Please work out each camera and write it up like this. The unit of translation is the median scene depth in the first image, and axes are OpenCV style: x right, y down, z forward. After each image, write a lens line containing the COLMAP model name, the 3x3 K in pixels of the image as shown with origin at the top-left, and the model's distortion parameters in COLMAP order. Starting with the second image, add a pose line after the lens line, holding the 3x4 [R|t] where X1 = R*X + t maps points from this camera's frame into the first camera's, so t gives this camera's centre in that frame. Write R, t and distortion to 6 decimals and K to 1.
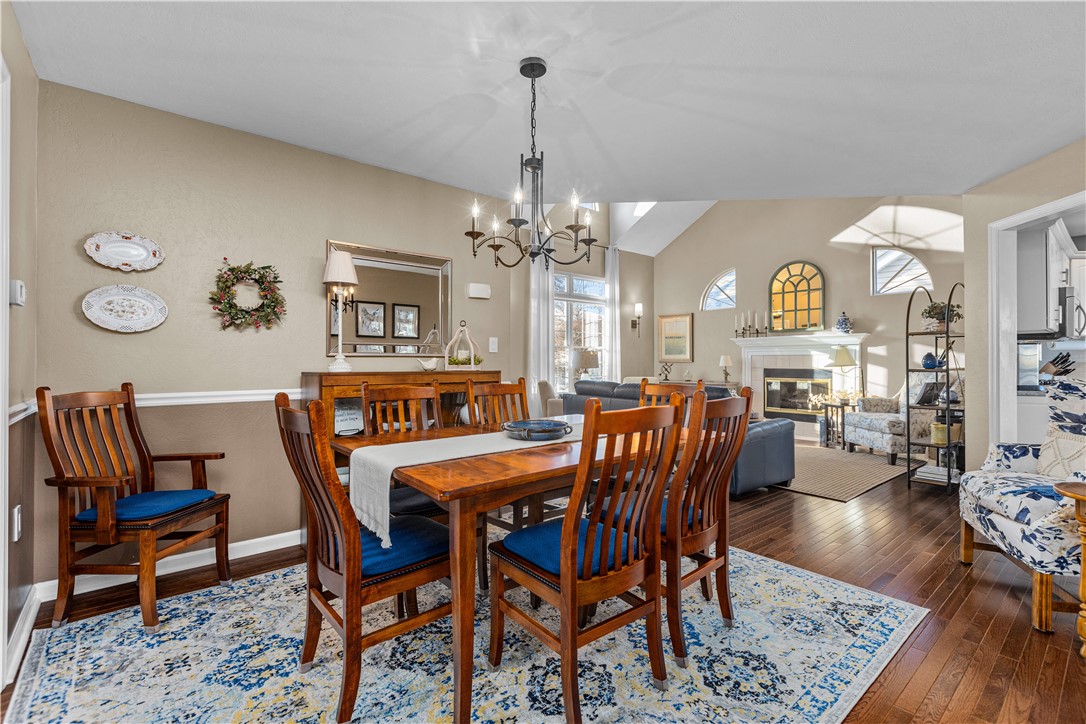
lens RADIAL K [[491.6, 0, 542.3], [0, 491.6, 356.6], [0, 0, 1]] dist [-0.002151, -0.000091]
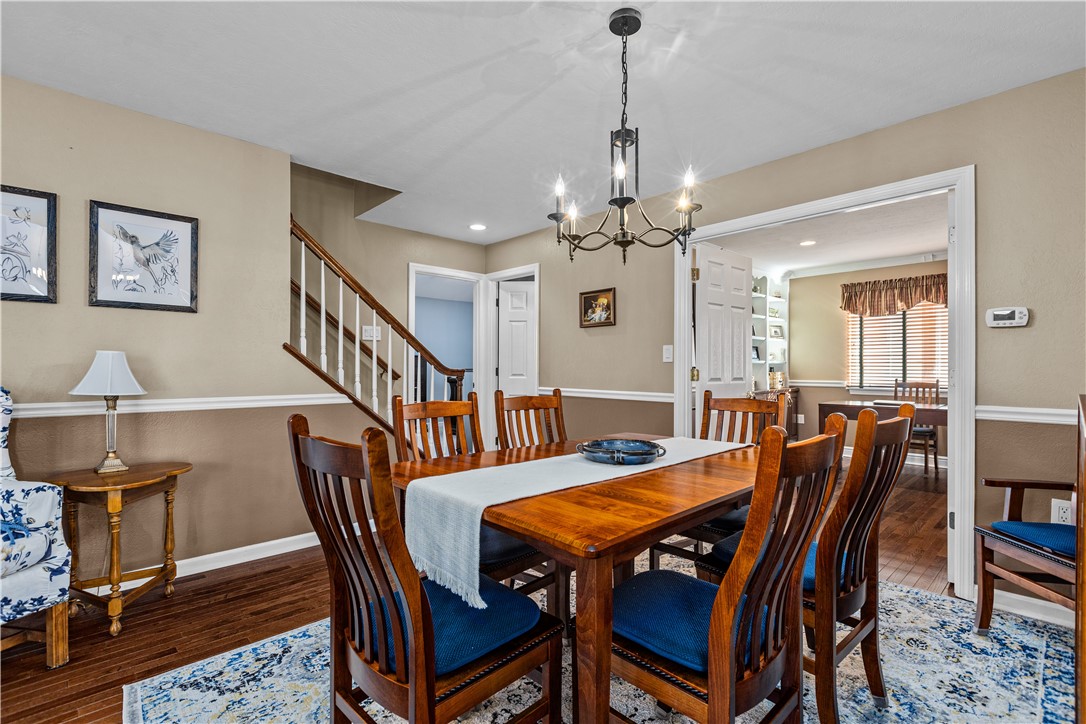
lens RADIAL K [[491.6, 0, 545.3], [0, 491.6, 368.4], [0, 0, 1]] dist [-0.002151, -0.000091]
pose [[-0.997268, -0.004618, -0.073720, 0.056386], [-0.004487, 0.999988, -0.001952, 0.002865], [0.073728, -0.001616, -0.997277, 0.567890]]
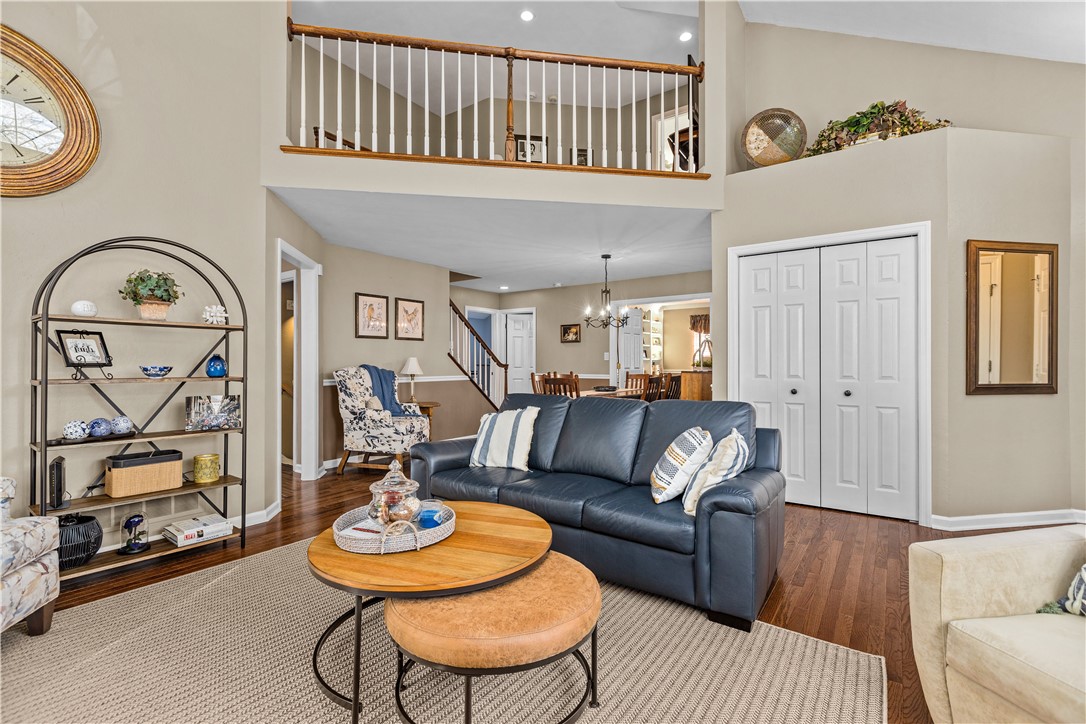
lens RADIAL K [[491.6, 0, 545.6], [0, 491.6, 360.4], [0, 0, 1]] dist [-0.002151, -0.000091]
pose [[-0.961944, -0.001802, -0.273242, 0.330255], [0.000197, 0.999973, -0.007288, 0.003127], [0.273248, -0.007065, -0.961918, 1.103515]]
